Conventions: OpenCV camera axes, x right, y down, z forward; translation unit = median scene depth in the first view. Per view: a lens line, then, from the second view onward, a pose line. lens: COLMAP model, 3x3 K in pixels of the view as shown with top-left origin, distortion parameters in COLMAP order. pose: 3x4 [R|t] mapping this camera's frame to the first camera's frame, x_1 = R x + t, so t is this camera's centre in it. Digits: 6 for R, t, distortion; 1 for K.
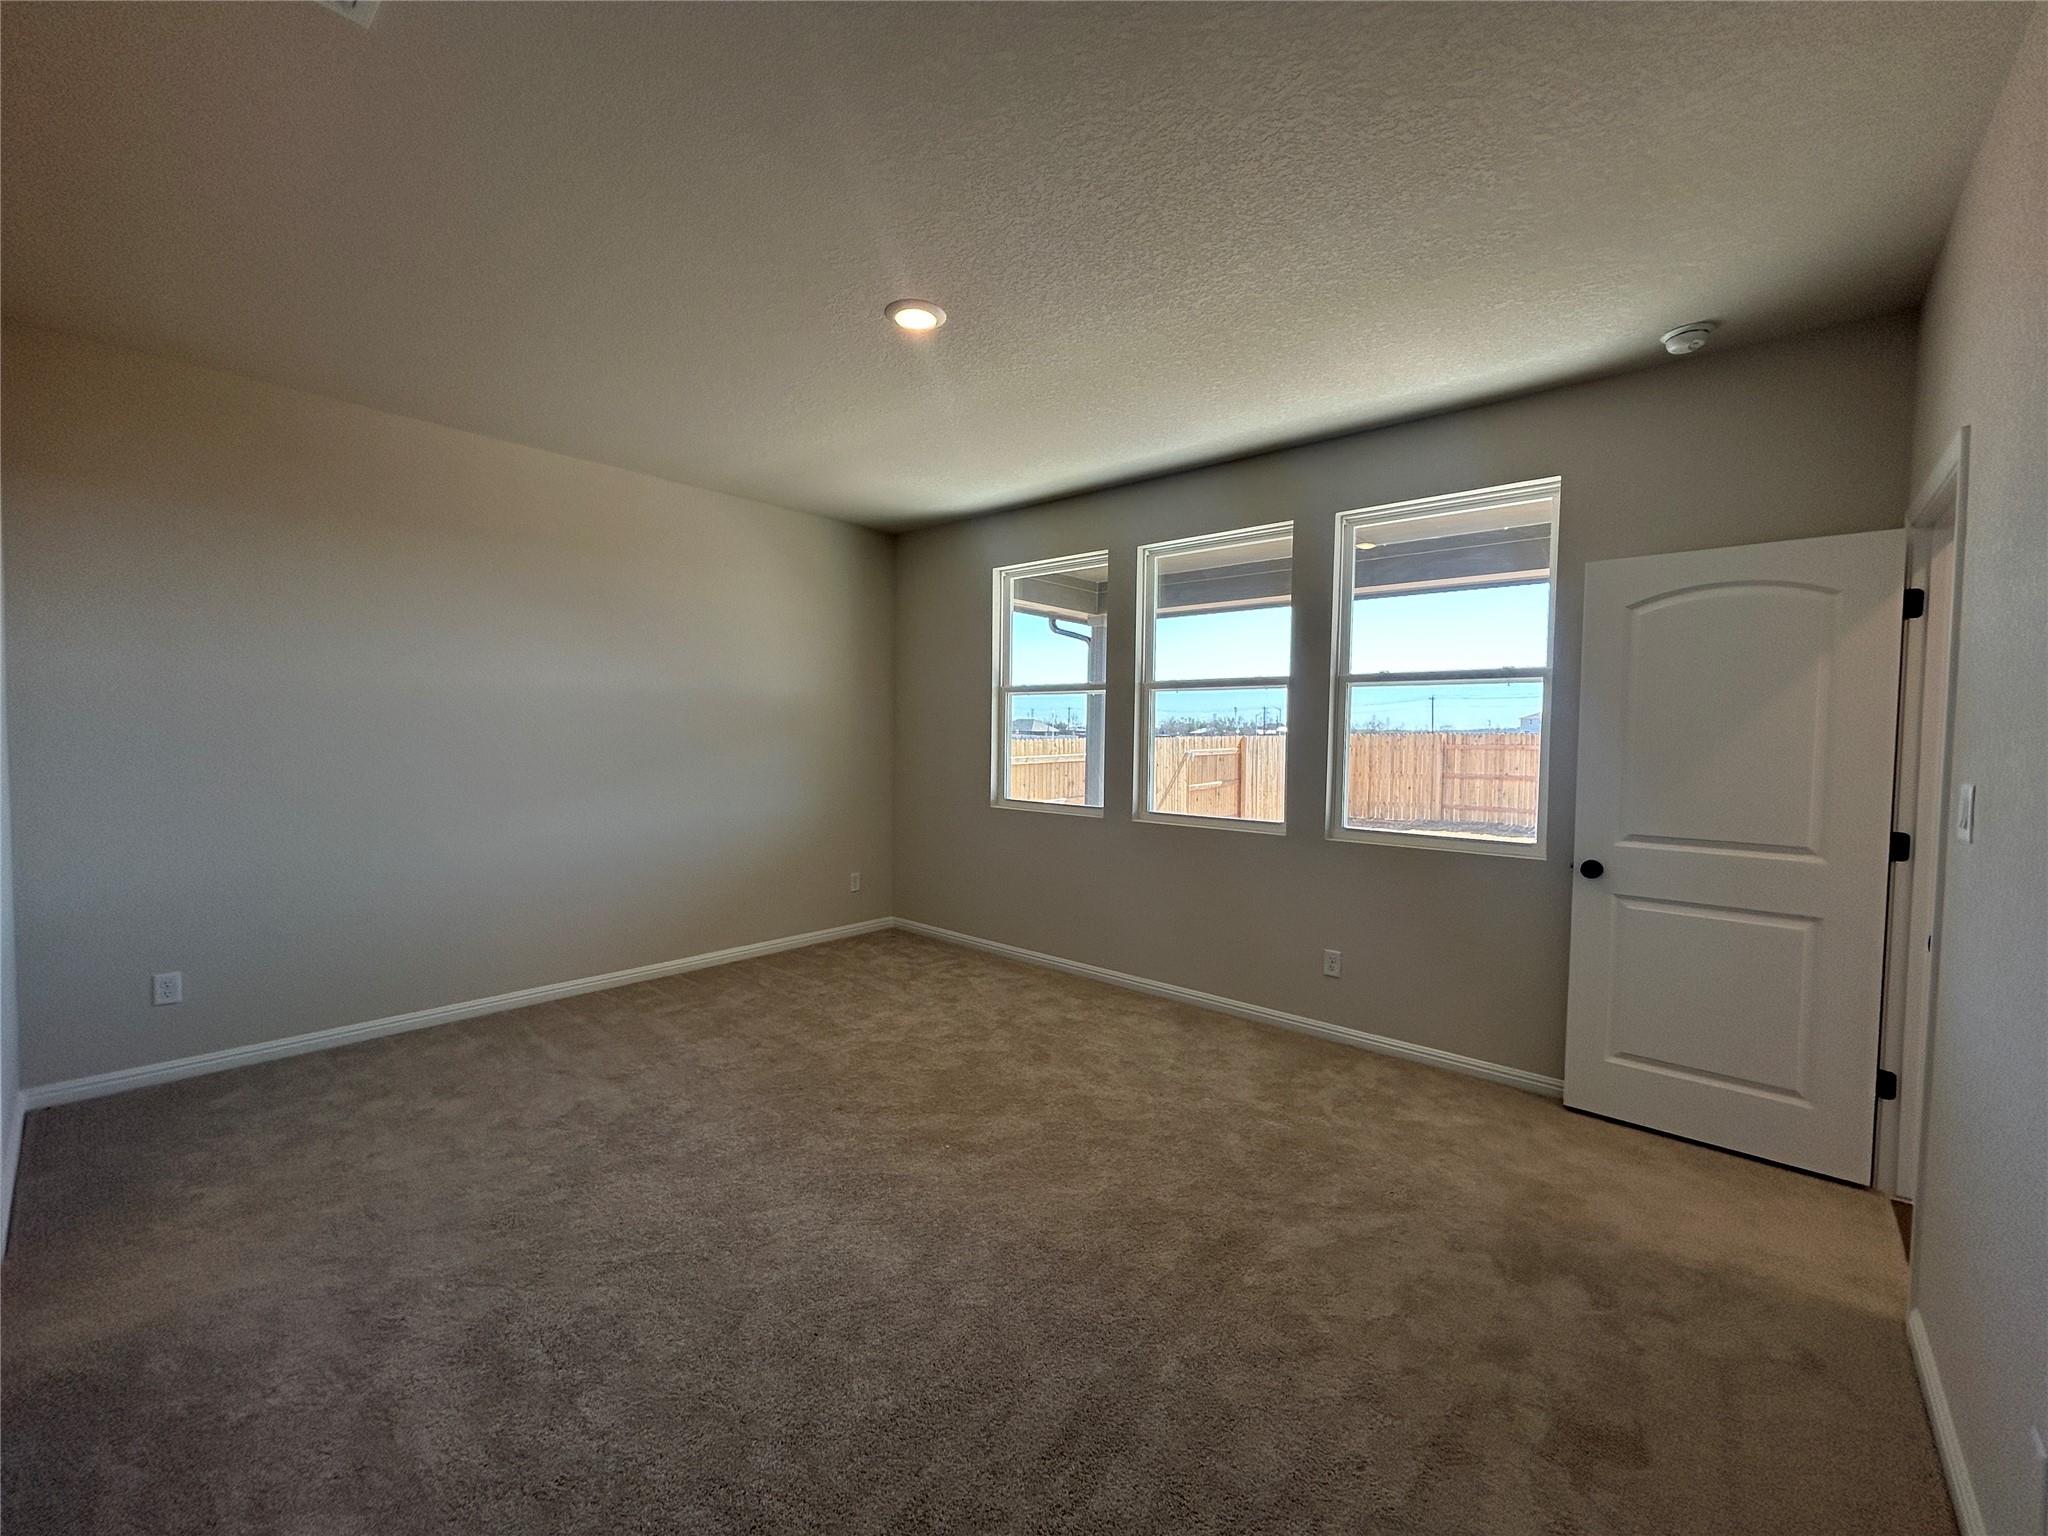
lens RADIAL K [[834.6, 0, 1039.4], [0, 834.6, 775.3], [0, 0, 1]] dist [0.000560, 0.000525]
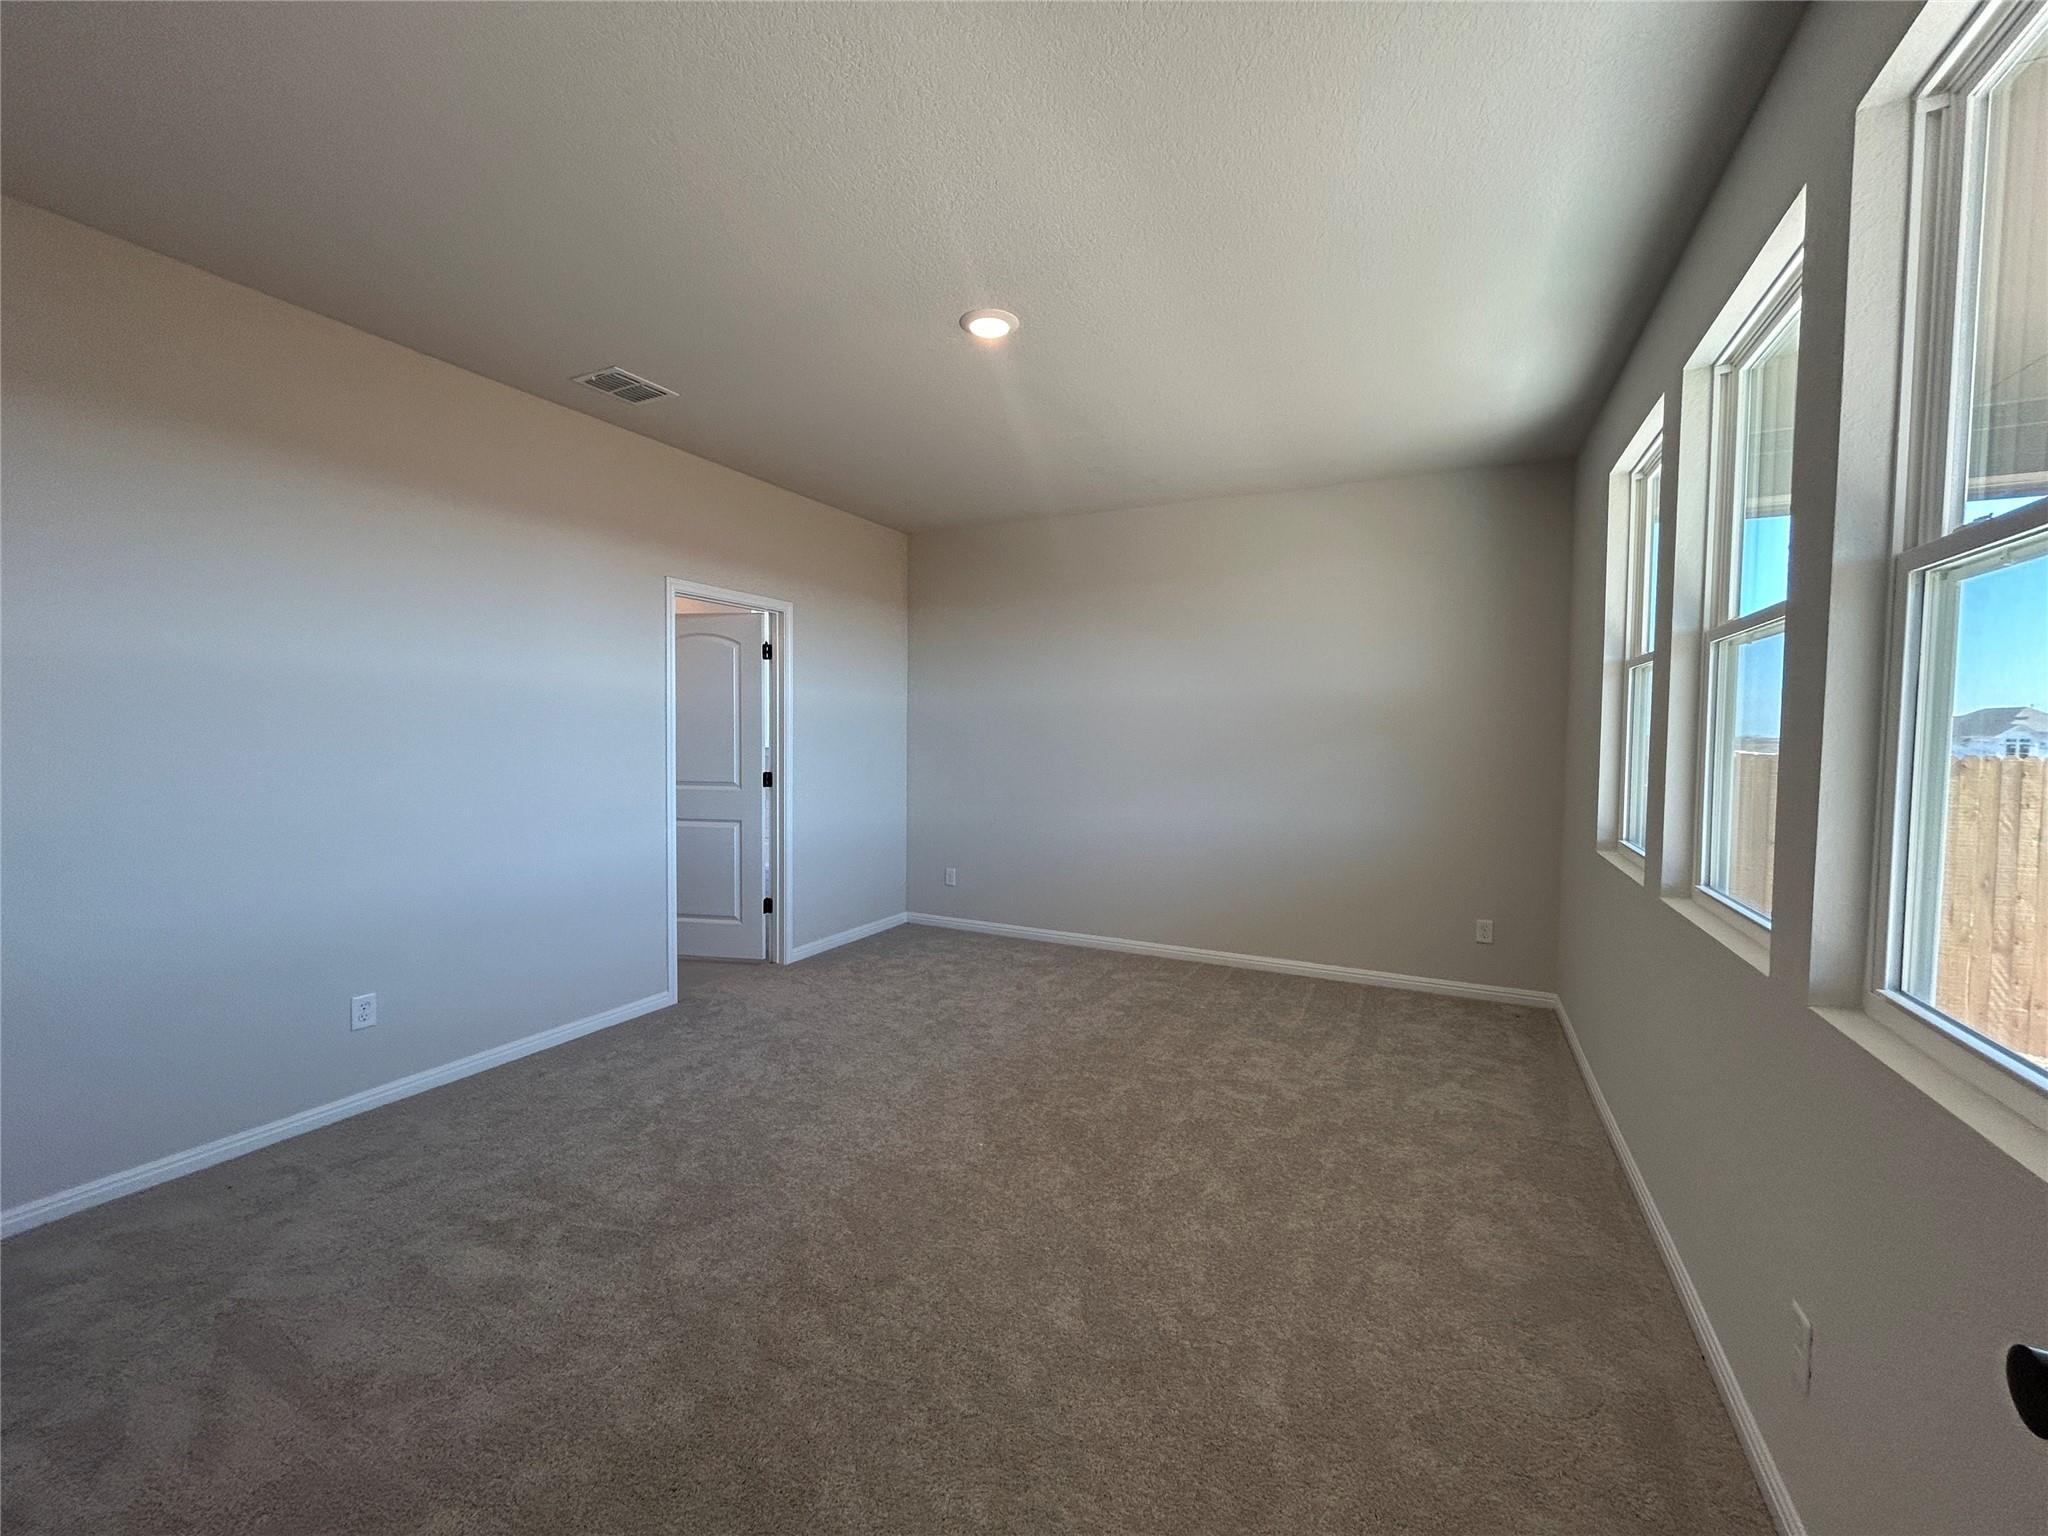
lens RADIAL K [[834.6, 0, 1012.7], [0, 834.6, 773.5], [0, 0, 1]] dist [0.000560, 0.000525]
pose [[0.245385, 0.035107, -0.968790, 0.504444], [-0.058131, 0.998079, 0.021444, -0.010311], [0.967681, 0.051054, 0.246954, 0.463235]]
